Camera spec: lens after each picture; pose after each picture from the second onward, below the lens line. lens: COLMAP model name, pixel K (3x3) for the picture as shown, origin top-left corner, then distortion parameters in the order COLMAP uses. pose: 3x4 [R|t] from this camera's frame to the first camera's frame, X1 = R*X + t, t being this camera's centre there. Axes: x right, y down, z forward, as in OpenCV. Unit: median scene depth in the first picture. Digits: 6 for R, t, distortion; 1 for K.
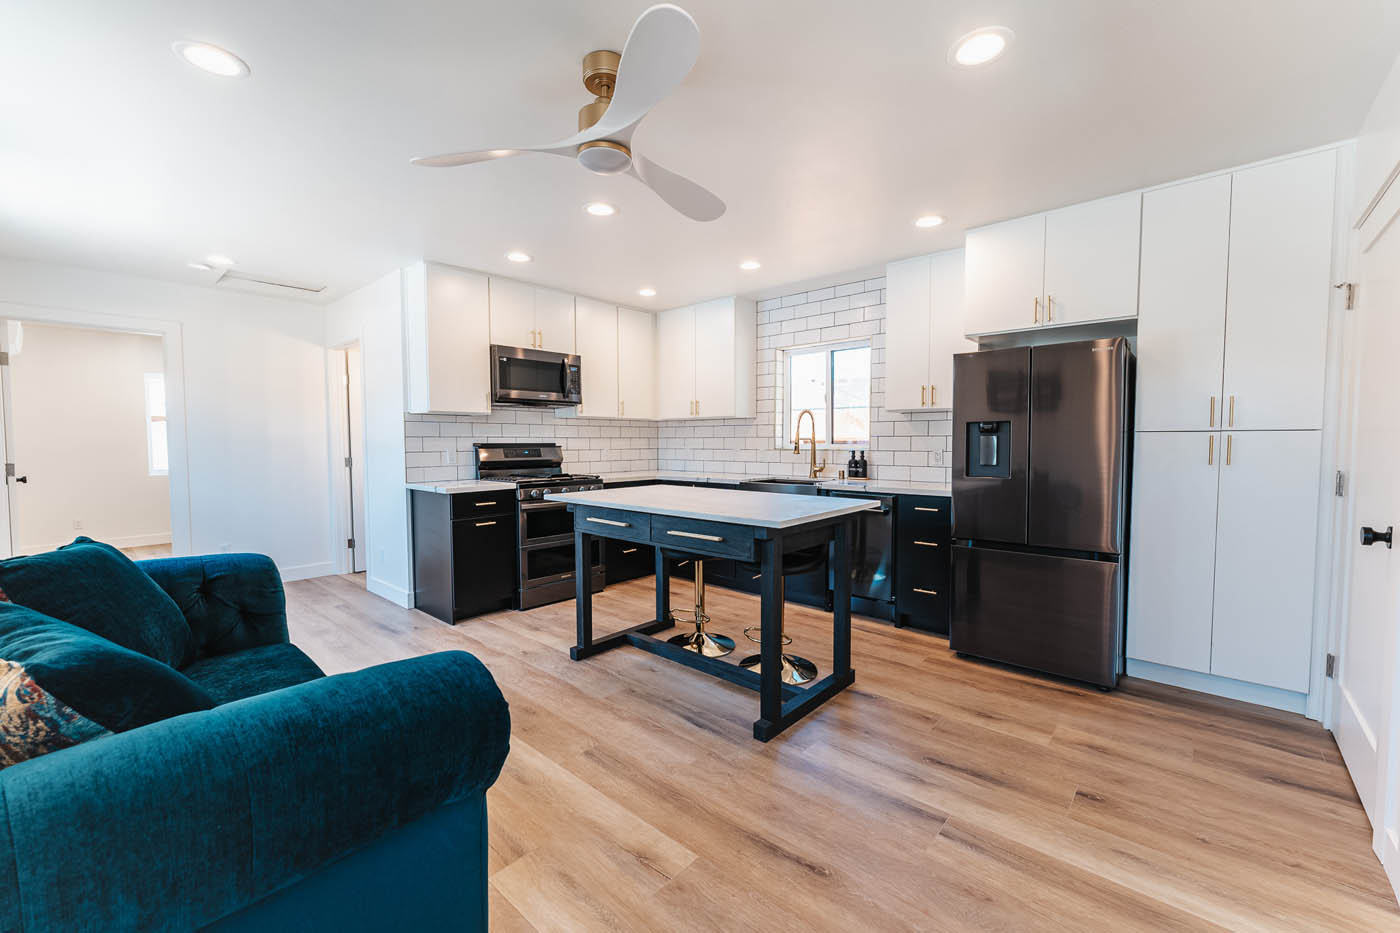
lens RADIAL K [[564.9, 0, 695.5], [0, 564.9, 472.3], [0, 0, 1]] dist [-0.001444, 0.001540]
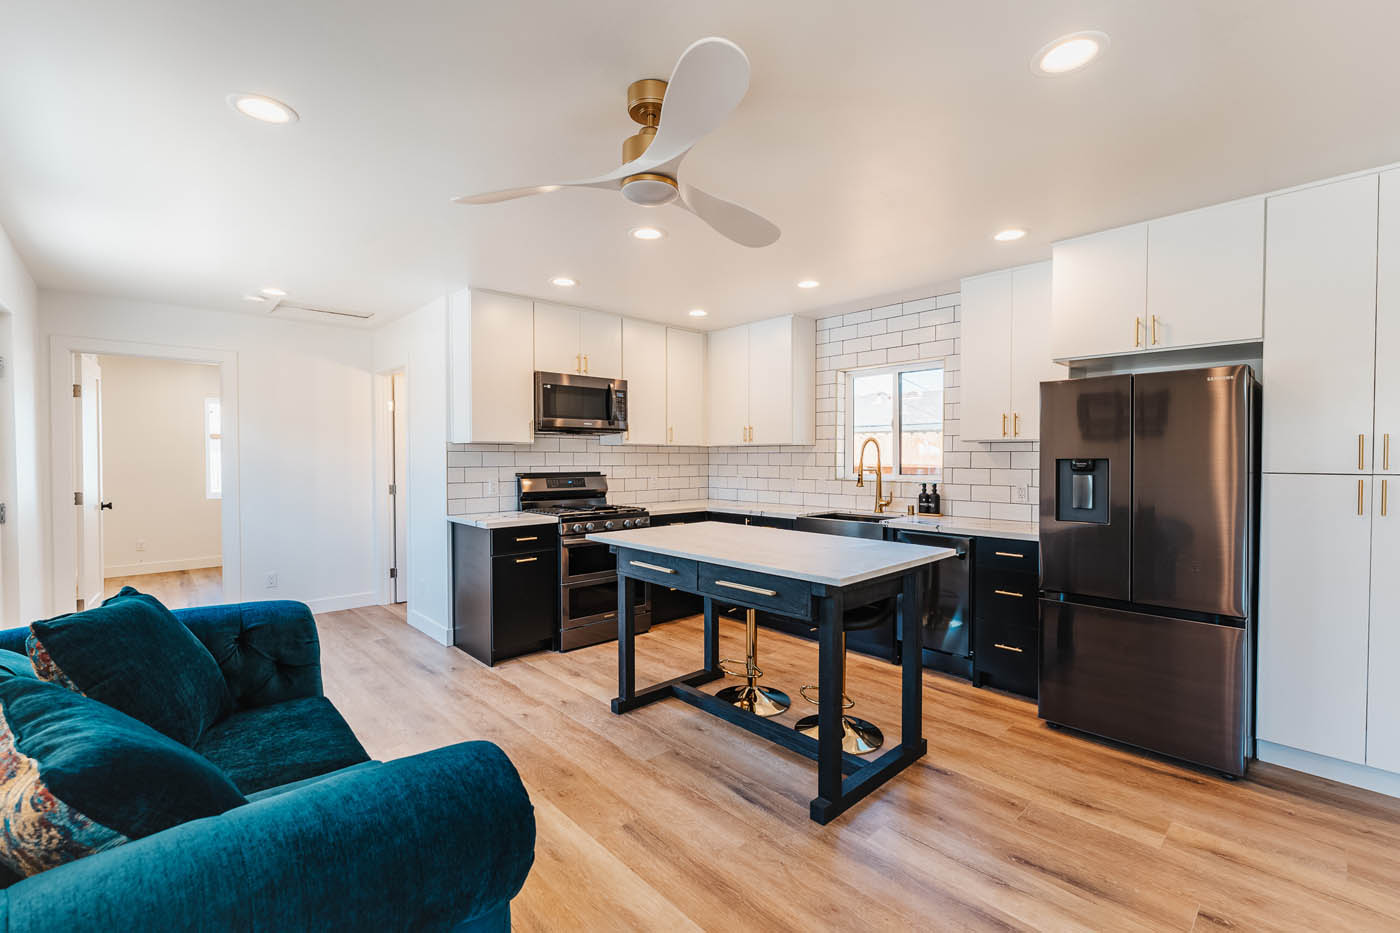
lens RADIAL K [[602.7, 0, 696.4], [0, 602.7, 472.3], [0, 0, 1]] dist [-0.004318, 0.001134]
pose [[0.995975, 0.004754, -0.089503, 0.003368], [-0.007457, 0.999525, -0.029890, -0.024952], [0.089319, 0.030437, 0.995538, 0.010727]]
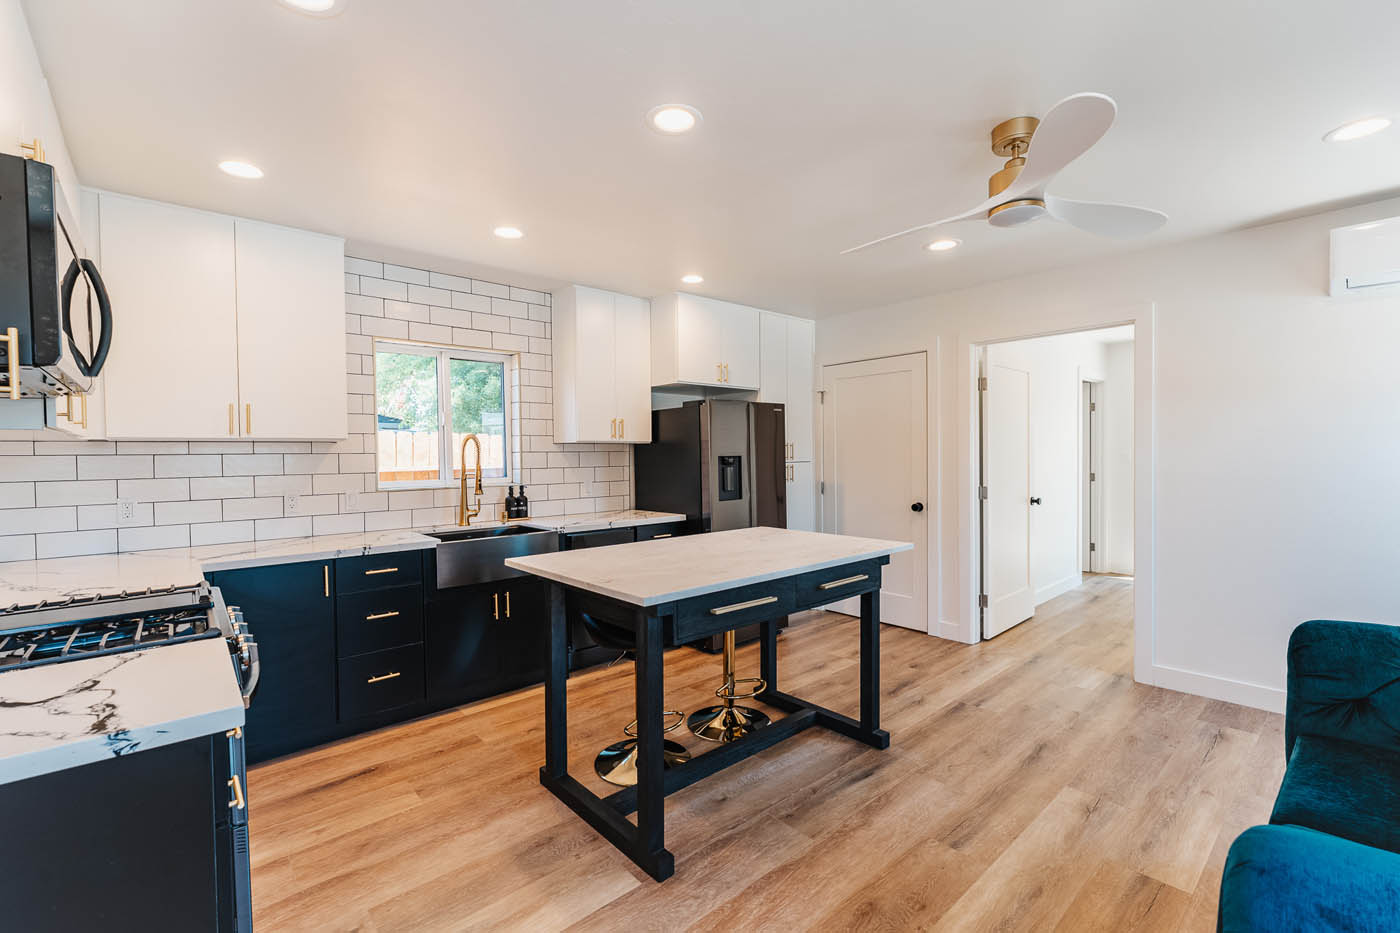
lens RADIAL K [[602.7, 0, 703.0], [0, 602.7, 468.3], [0, 0, 1]] dist [-0.004318, 0.001134]
pose [[0.114574, -0.020696, 0.993199, -0.574040], [0.064432, 0.997833, 0.013360, -0.059259], [-0.991323, 0.062463, 0.115659, 0.624304]]
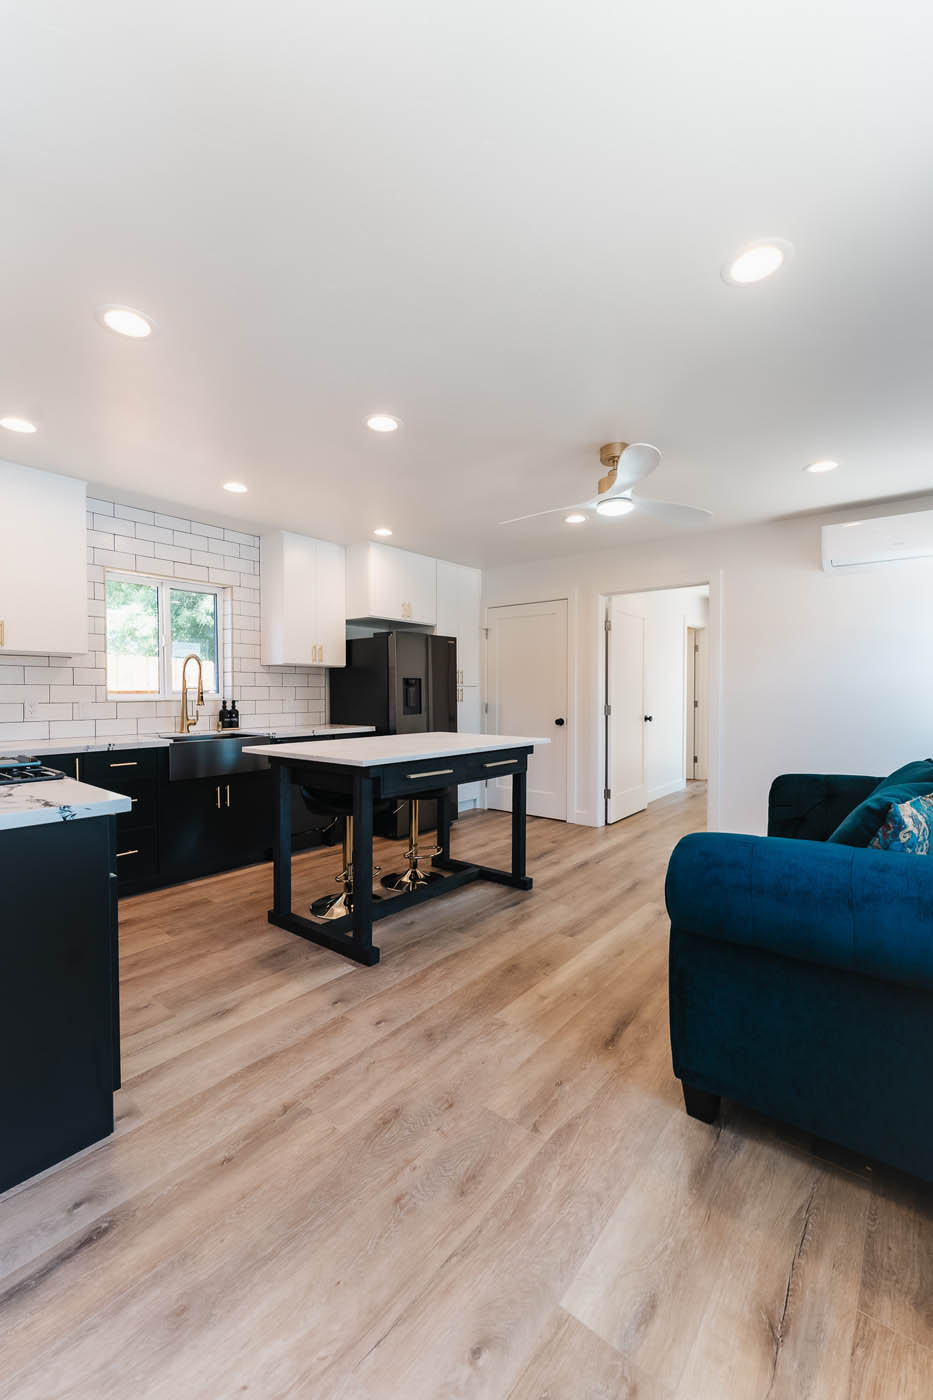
lens RADIAL K [[564.9, 0, 470.7], [0, 564.9, 713.2], [0, 0, 1]] dist [-0.001444, 0.001540]
pose [[-0.050991, -0.035934, 0.998052, -0.721353], [0.053462, 0.997821, 0.038657, -0.032434], [-0.997267, 0.055329, -0.048959, 0.635013]]
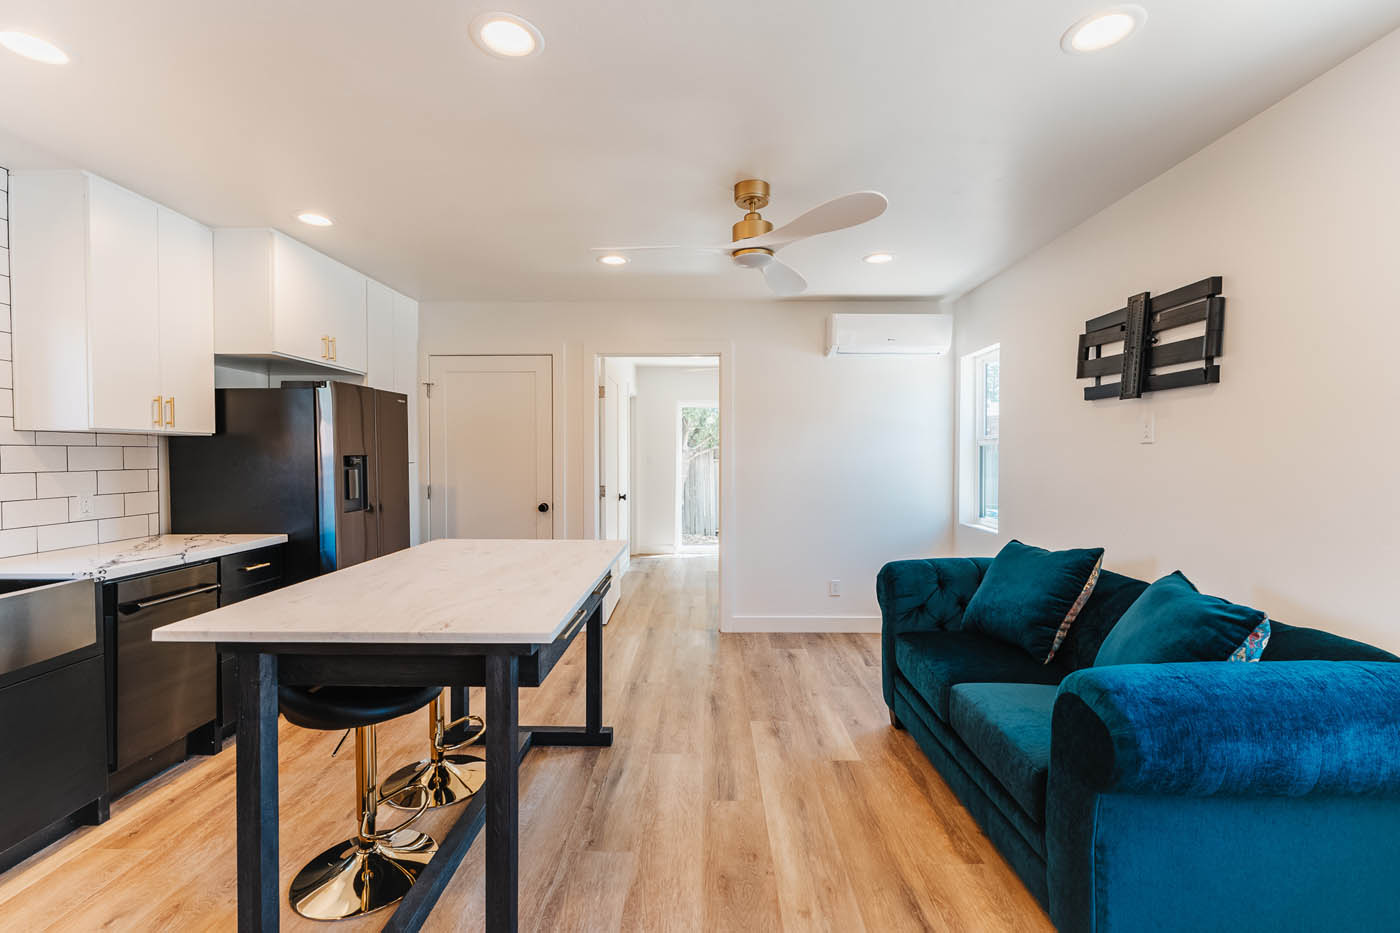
lens RADIAL K [[602.7, 0, 693.4], [0, 602.7, 468.9], [0, 0, 1]] dist [-0.004318, 0.001134]
pose [[-0.648920, -0.017337, 0.760659, -0.475021], [0.041332, 0.997461, 0.057995, -0.072148], [-0.759734, 0.069073, -0.646555, 0.852770]]
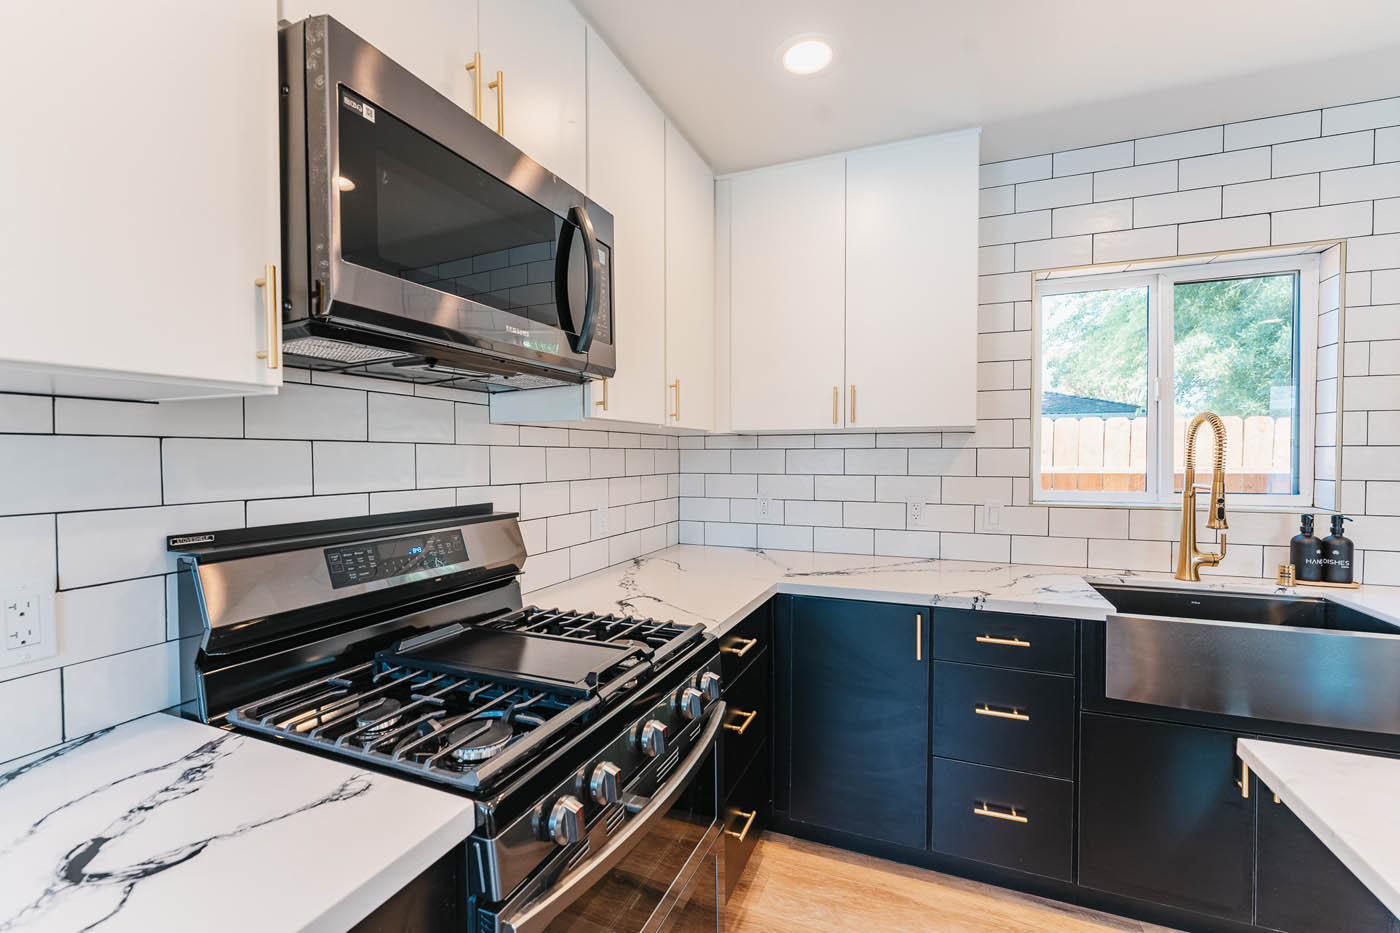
lens RADIAL K [[602.7, 0, 692.6], [0, 602.7, 468.3], [0, 0, 1]] dist [-0.004318, 0.001134]
pose [[0.946920, -0.005745, 0.321419, -0.285574], [0.016322, 0.999410, -0.030222, -0.067231], [-0.321056, 0.033864, 0.946455, 0.739700]]
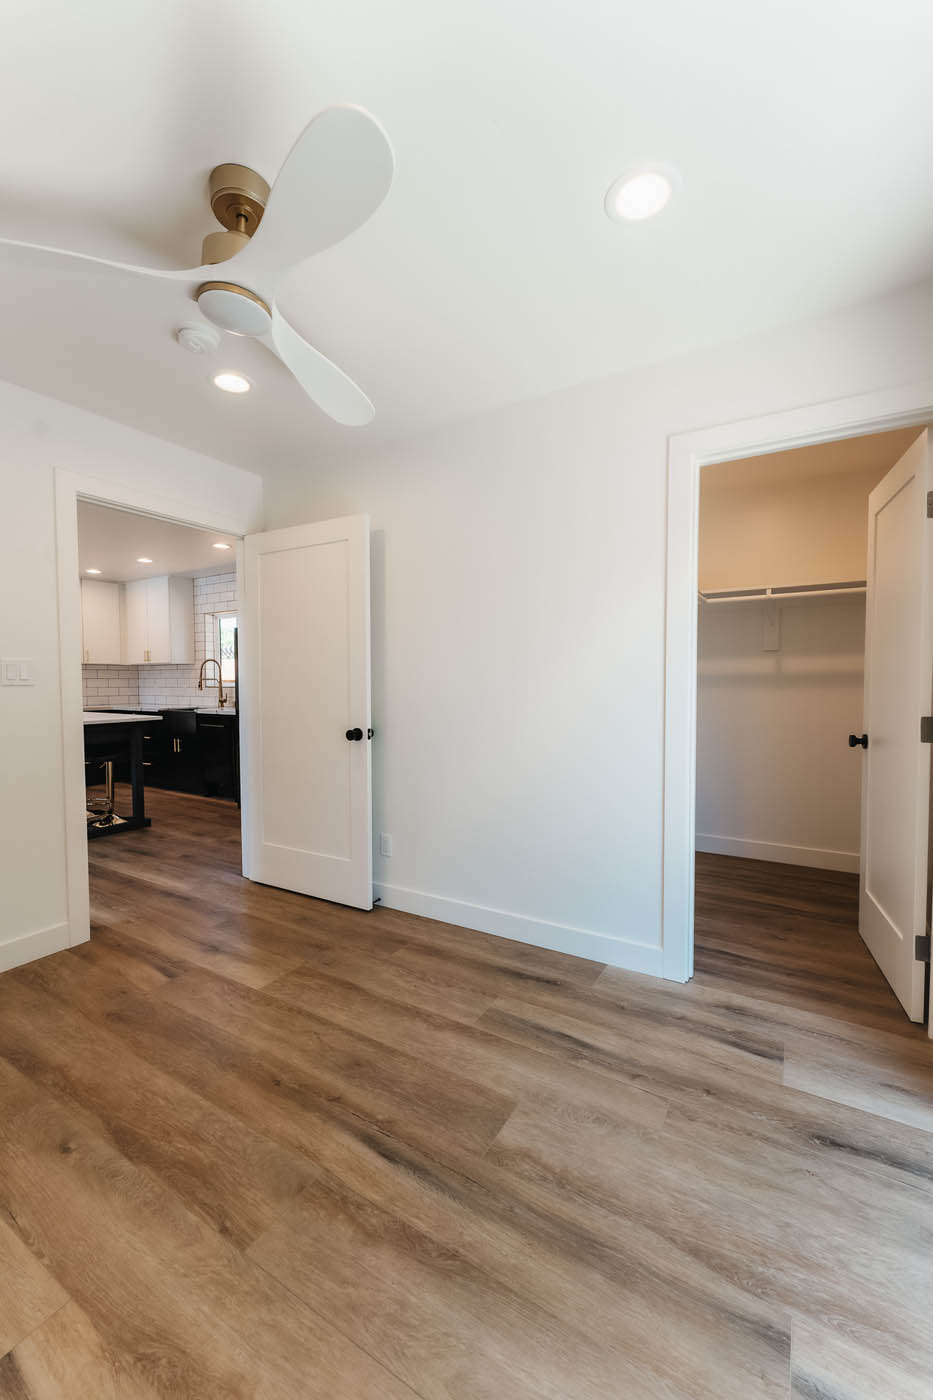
lens RADIAL K [[564.9, 0, 458.2], [0, 564.9, 705.6], [0, 0, 1]] dist [-0.001444, 0.001540]
pose [[0.986092, -0.008161, 0.166003, 0.588036], [0.010516, 0.999856, -0.013309, 0.033159], [-0.165870, 0.014870, 0.986035, -0.511020]]
